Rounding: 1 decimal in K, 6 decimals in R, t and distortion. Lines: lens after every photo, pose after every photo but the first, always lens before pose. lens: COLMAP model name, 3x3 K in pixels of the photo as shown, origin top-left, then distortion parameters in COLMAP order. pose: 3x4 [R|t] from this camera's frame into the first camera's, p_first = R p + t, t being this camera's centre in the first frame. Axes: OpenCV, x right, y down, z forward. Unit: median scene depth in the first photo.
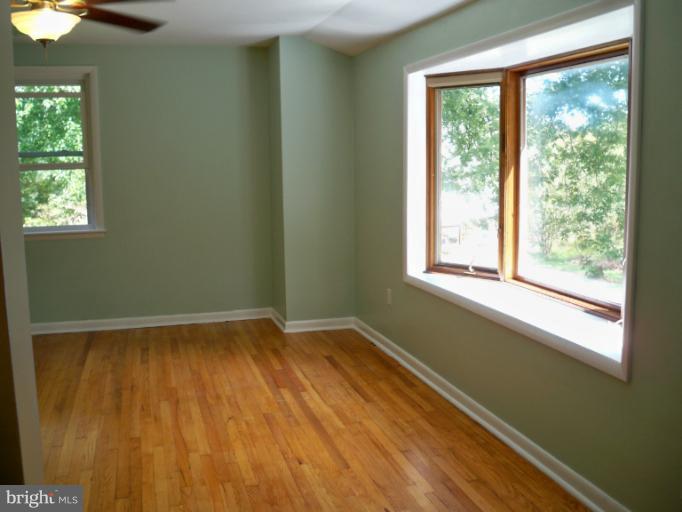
lens RADIAL K [[700.0, 0, 344.3], [0, 700.0, 260.4], [0, 0, 1]] dist [-0.095598, 0.000000]
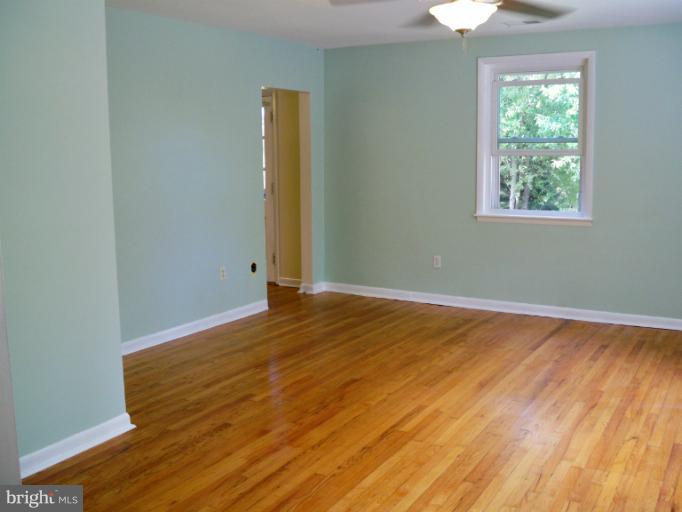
lens RADIAL K [[700.0, 0, 342.9], [0, 700.0, 250.5], [0, 0, 1]] dist [-0.095598, 0.000000]
pose [[0.683190, 0.103685, -0.722842, 0.172504], [-0.101173, 0.993762, 0.046923, -0.013529], [0.723198, 0.041074, 0.689419, 0.107169]]
